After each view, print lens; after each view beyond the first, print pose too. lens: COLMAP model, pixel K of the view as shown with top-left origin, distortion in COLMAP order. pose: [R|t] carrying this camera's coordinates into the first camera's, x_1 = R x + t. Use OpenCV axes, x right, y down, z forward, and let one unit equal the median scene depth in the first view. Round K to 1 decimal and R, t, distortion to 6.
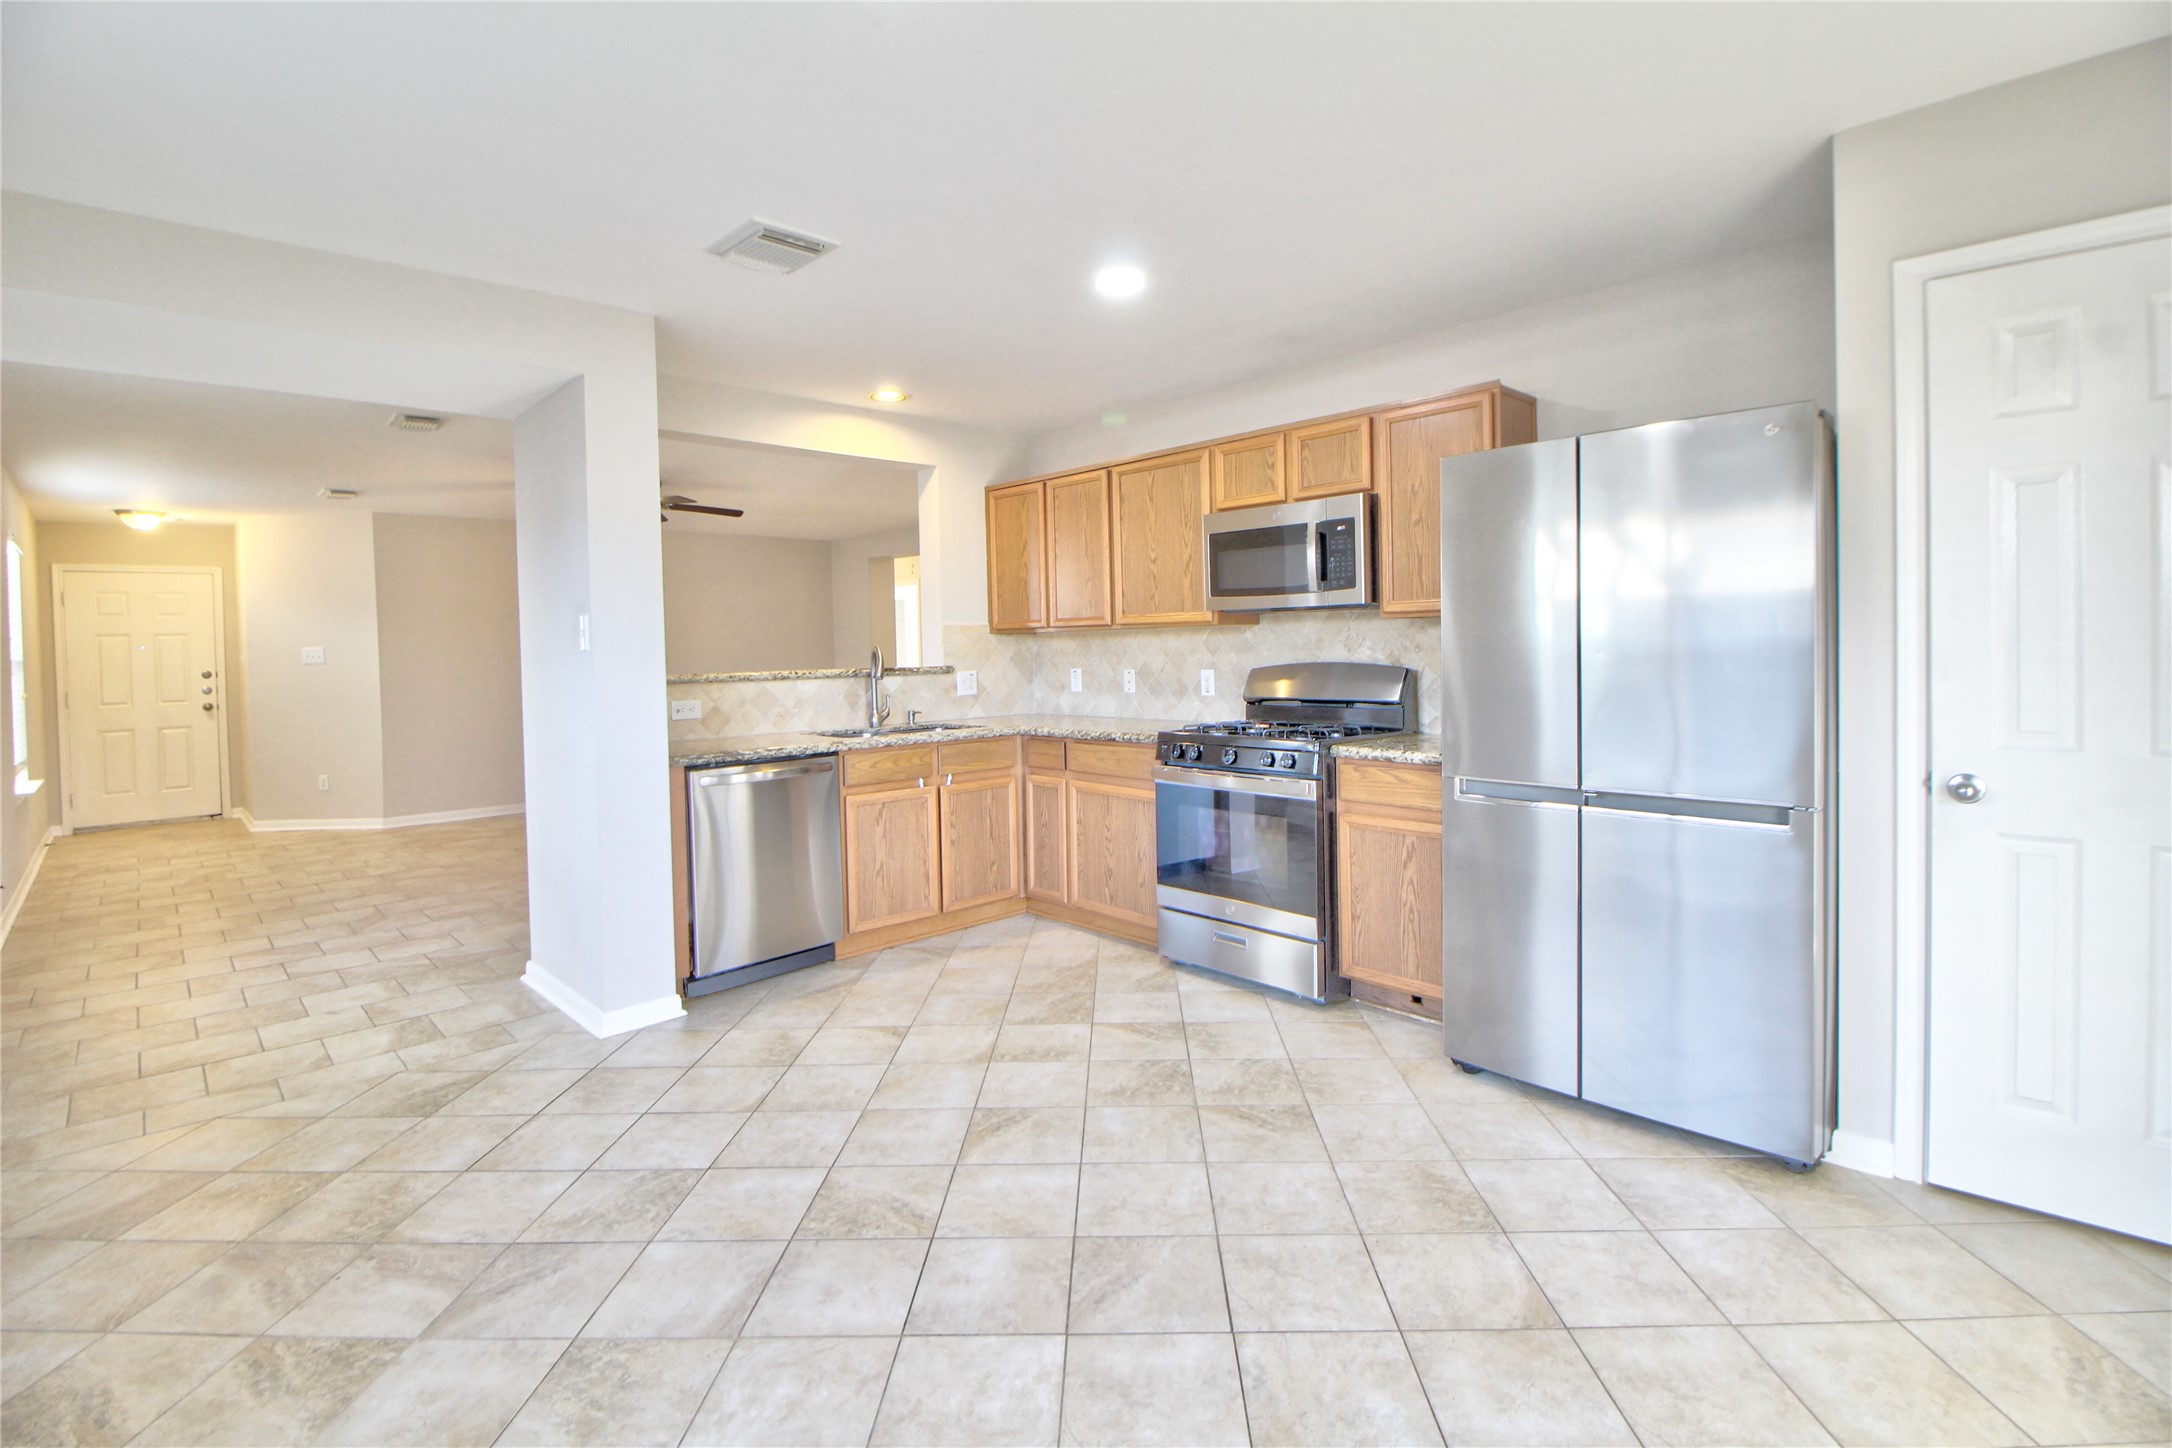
lens RADIAL K [[1007.0, 0, 1108.9], [0, 1007.0, 671.7], [0, 0, 1]] dist [-0.007366, -0.006465]
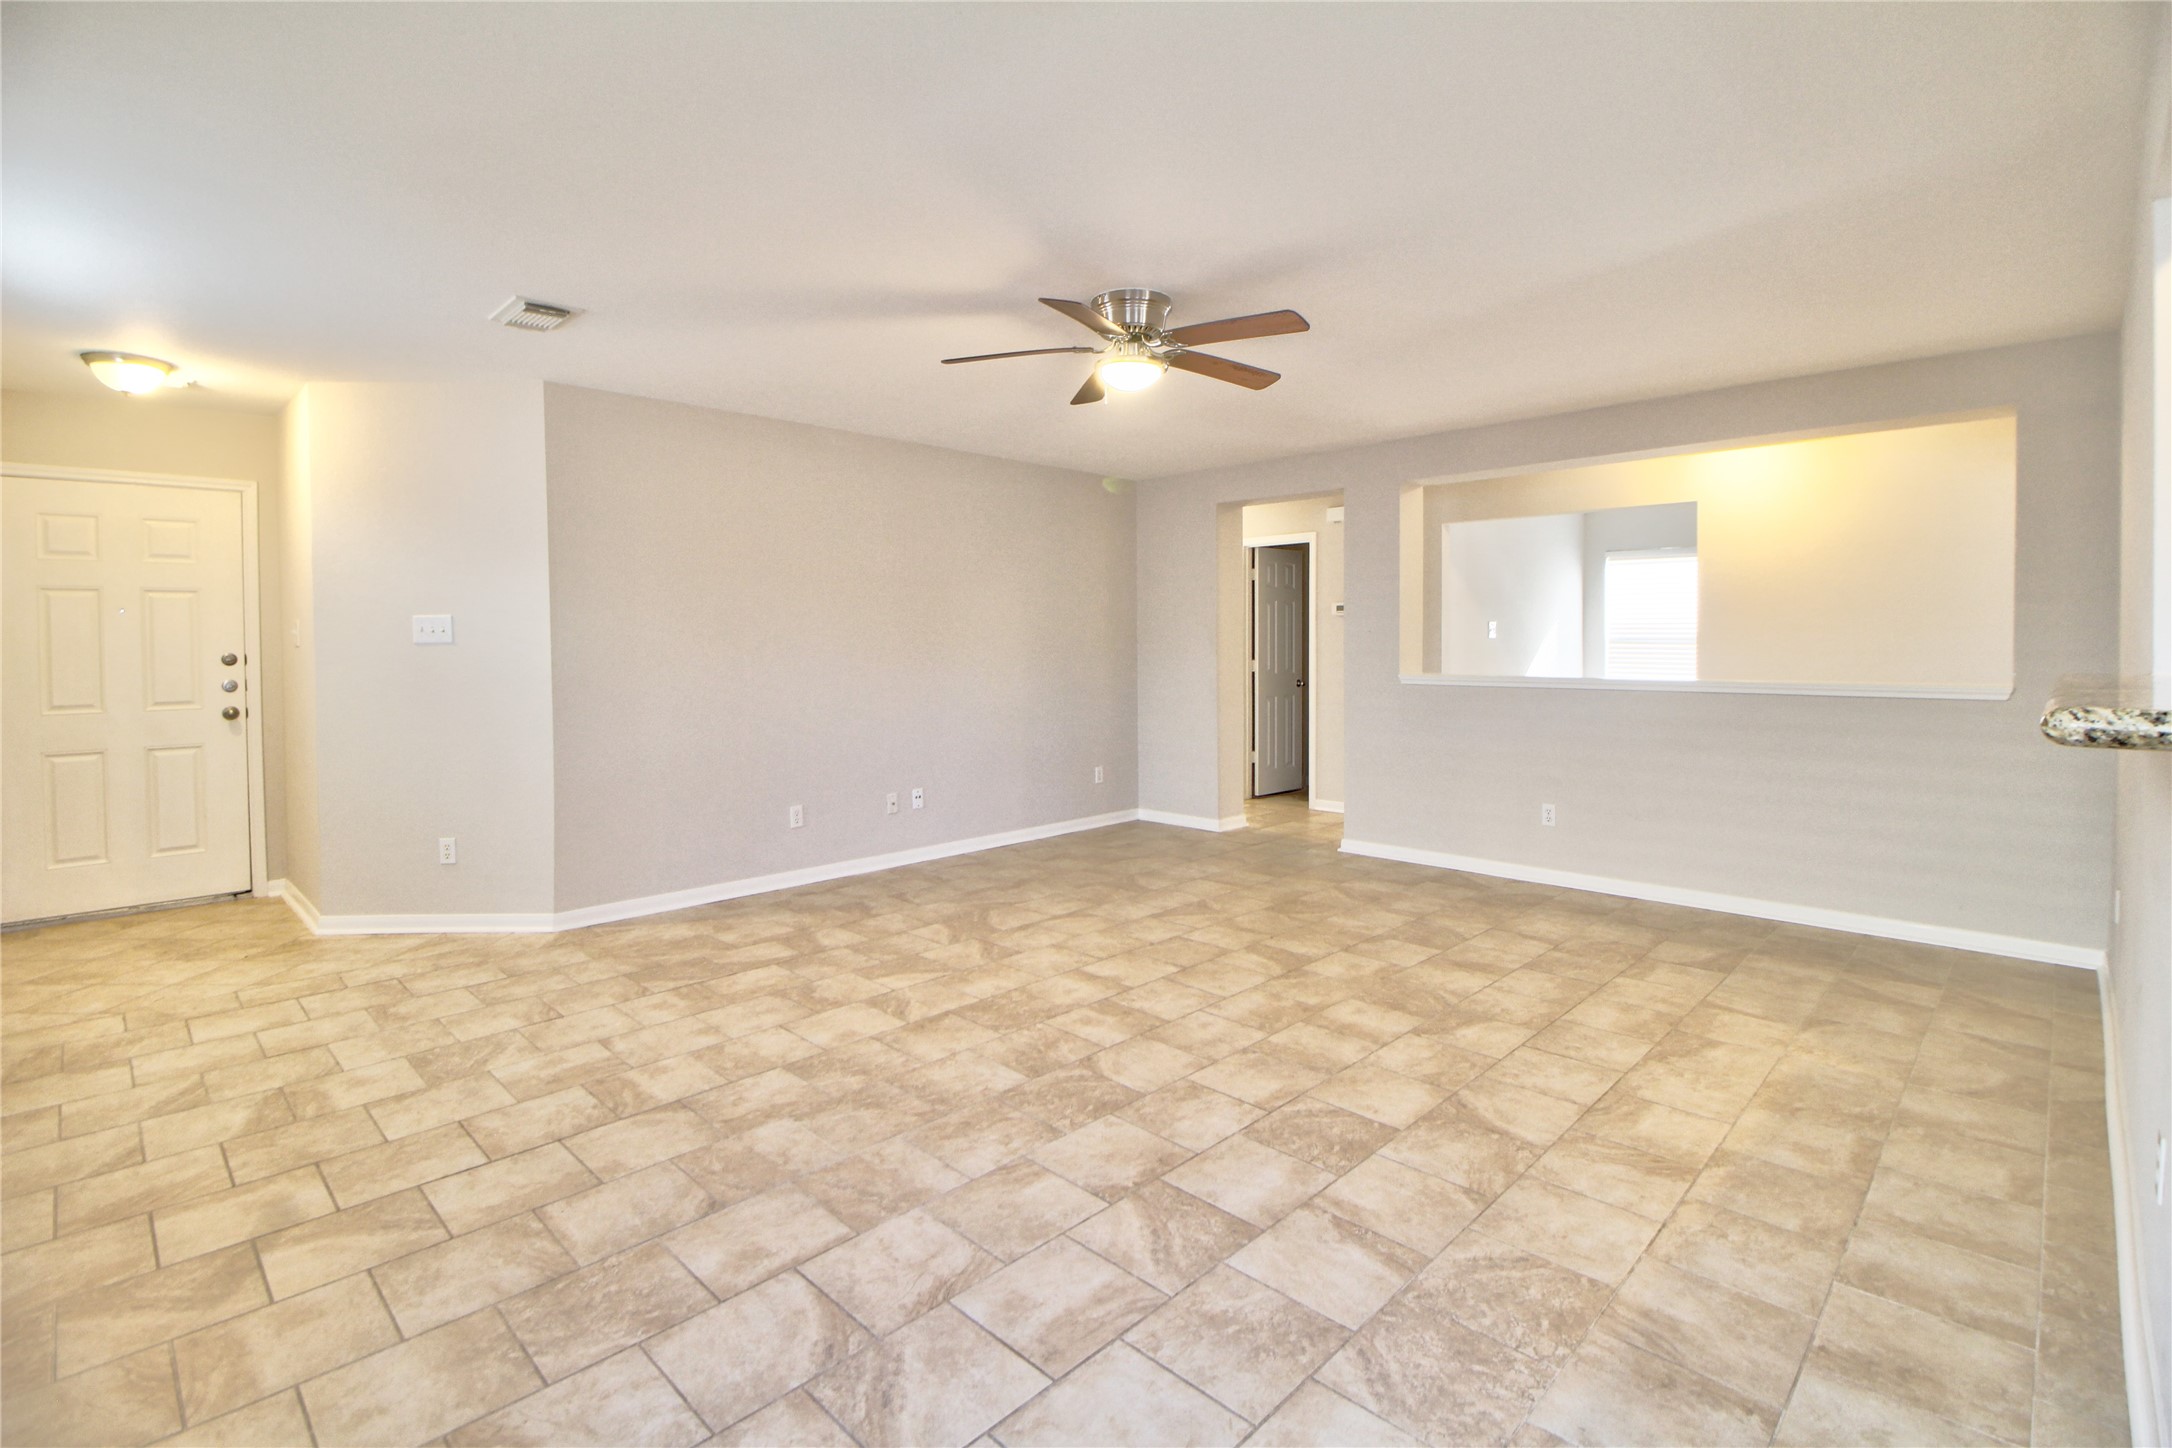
lens RADIAL K [[1007.0, 0, 1137.8], [0, 1007.0, 664.2], [0, 0, 1]] dist [-0.007366, -0.006465]
pose [[0.998954, 0.014413, 0.043395, -1.344693], [-0.014406, 0.999896, -0.000488, -0.006000], [-0.043398, -0.000137, 0.999058, 1.315836]]
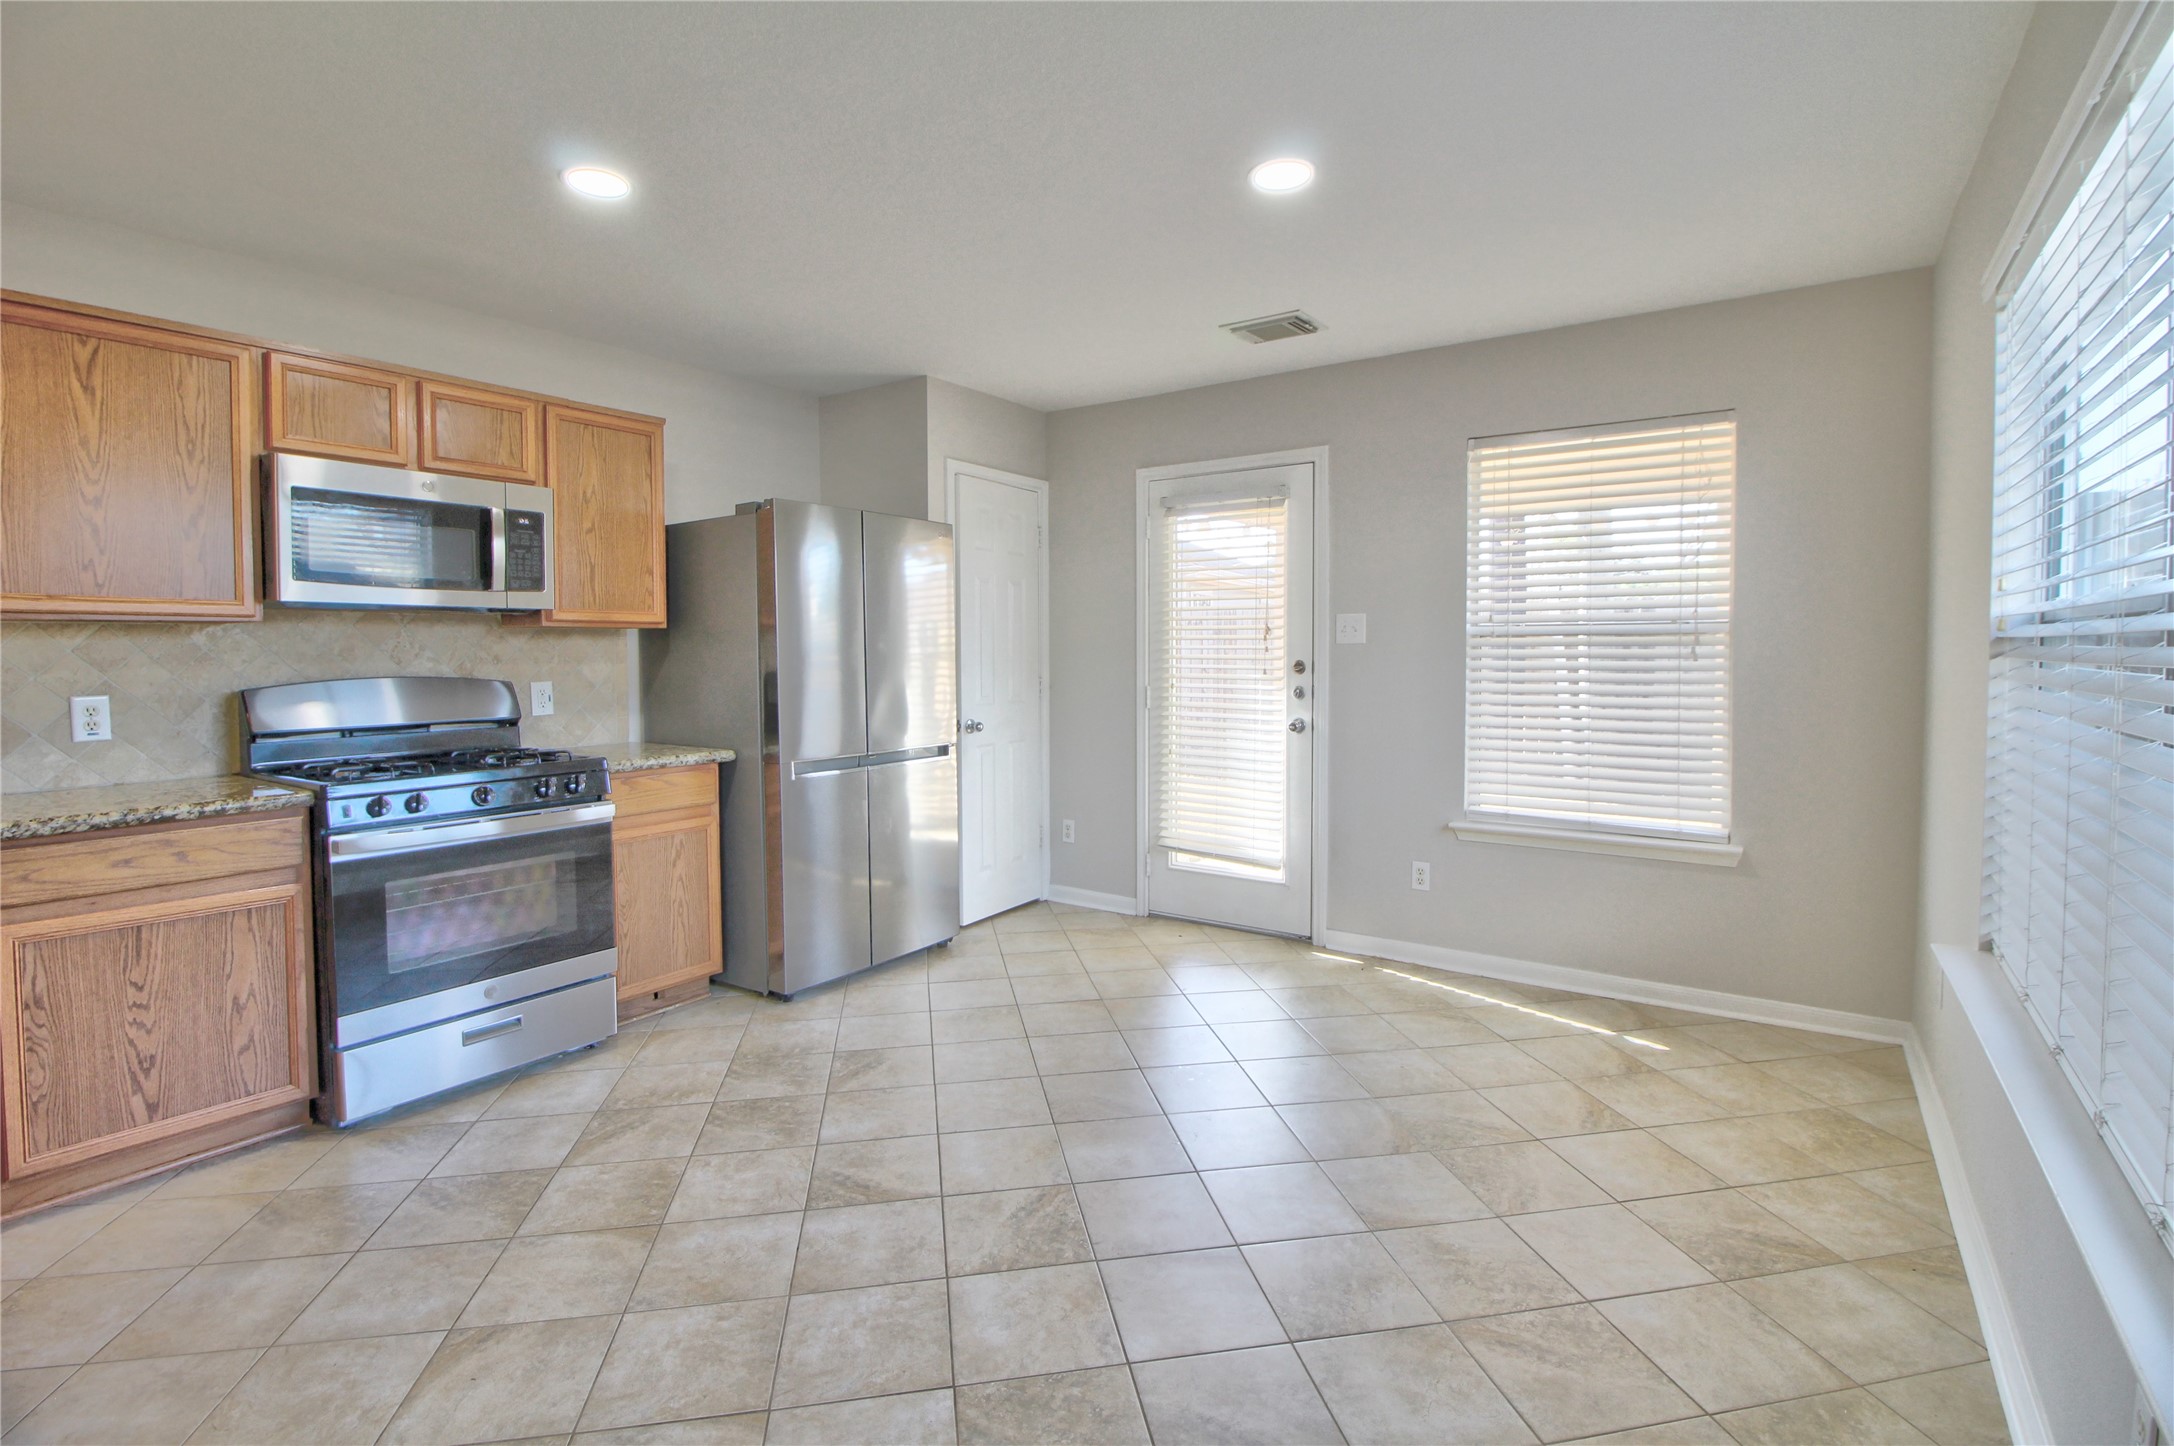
lens RADIAL K [[1007.9, 0, 1086.3], [0, 1007.9, 706.9], [0, 0, 1]] dist [-0.007366, -0.006465]
pose [[-0.194416, -0.032083, 0.980394, -0.748670], [0.034583, 0.998619, 0.039537, 0.001565], [-0.980309, 0.041592, -0.193038, 0.711581]]
